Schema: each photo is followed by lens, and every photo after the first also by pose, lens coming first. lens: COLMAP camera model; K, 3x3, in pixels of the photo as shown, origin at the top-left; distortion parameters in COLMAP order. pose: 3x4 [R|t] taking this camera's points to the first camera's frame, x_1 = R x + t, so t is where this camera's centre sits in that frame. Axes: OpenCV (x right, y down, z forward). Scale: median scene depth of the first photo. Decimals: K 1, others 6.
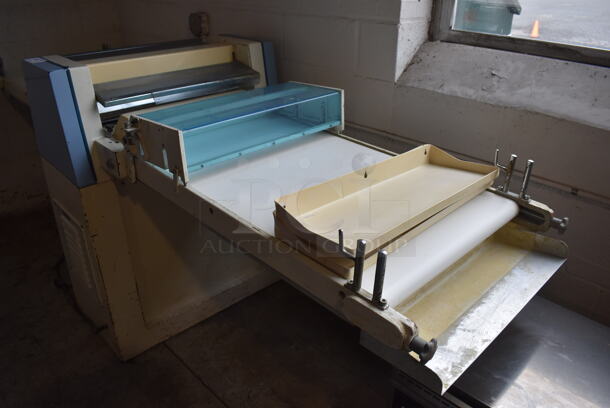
lens RADIAL K [[471.3, 0, 305.0], [0, 471.3, 204.0], [0, 0, 1]] dist [-0.095102, 0.011661]
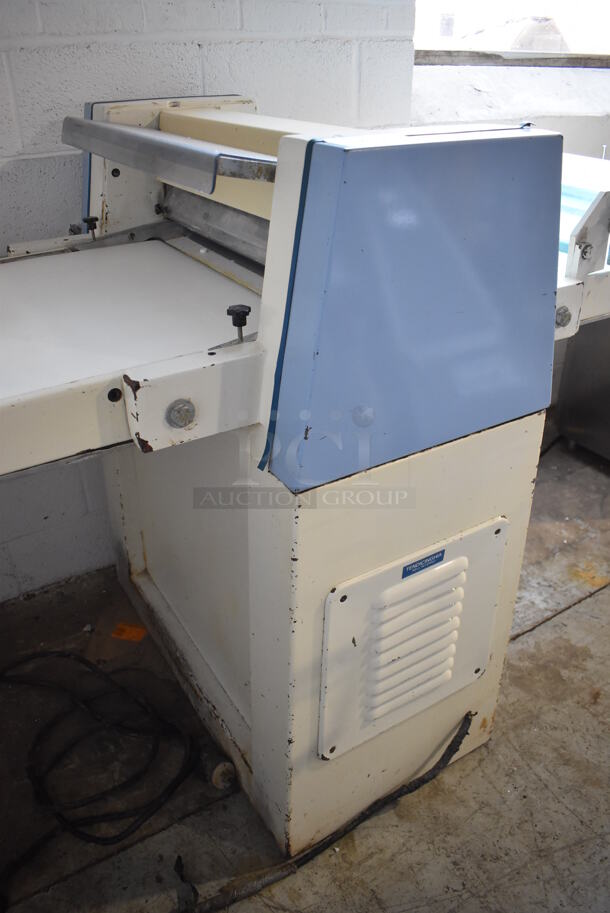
lens RADIAL K [[705.5, 0, 305.0], [0, 705.5, 456.5], [0, 0, 1]] dist [-0.095102, 0.011661]
pose [[0.220651, -0.507616, 0.832850, -1.121312], [0.450808, 0.810291, 0.374432, -0.350178], [-0.864919, 0.292837, 0.407629, 0.945939]]
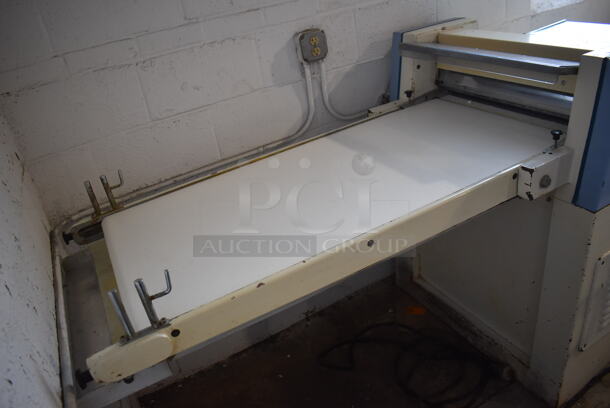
lens RADIAL K [[471.3, 0, 305.0], [0, 471.3, 204.0], [0, 0, 1]] dist [-0.095102, 0.011661]
pose [[0.278833, -0.504199, 0.817334, -1.441360], [0.576073, 0.768774, 0.277717, -0.633177], [-0.768370, 0.393408, 0.504815, 1.165668]]
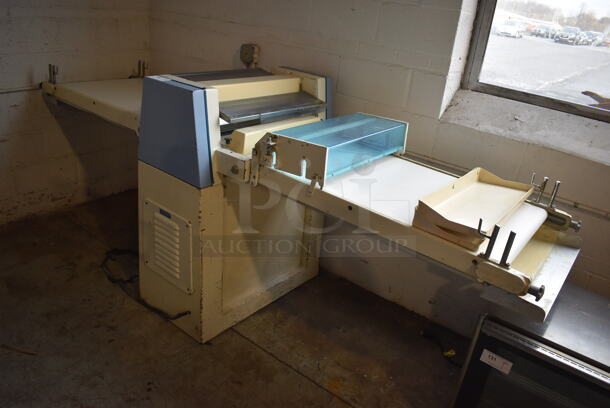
lens RADIAL K [[471.3, 0, 305.0], [0, 471.3, 204.0], [0, 0, 1]] dist [-0.095102, 0.011661]
pose [[0.985988, 0.036463, 0.162783, -0.420795], [-0.029202, 0.998478, -0.046777, 0.053733], [-0.164241, 0.041367, 0.985552, -0.237663]]
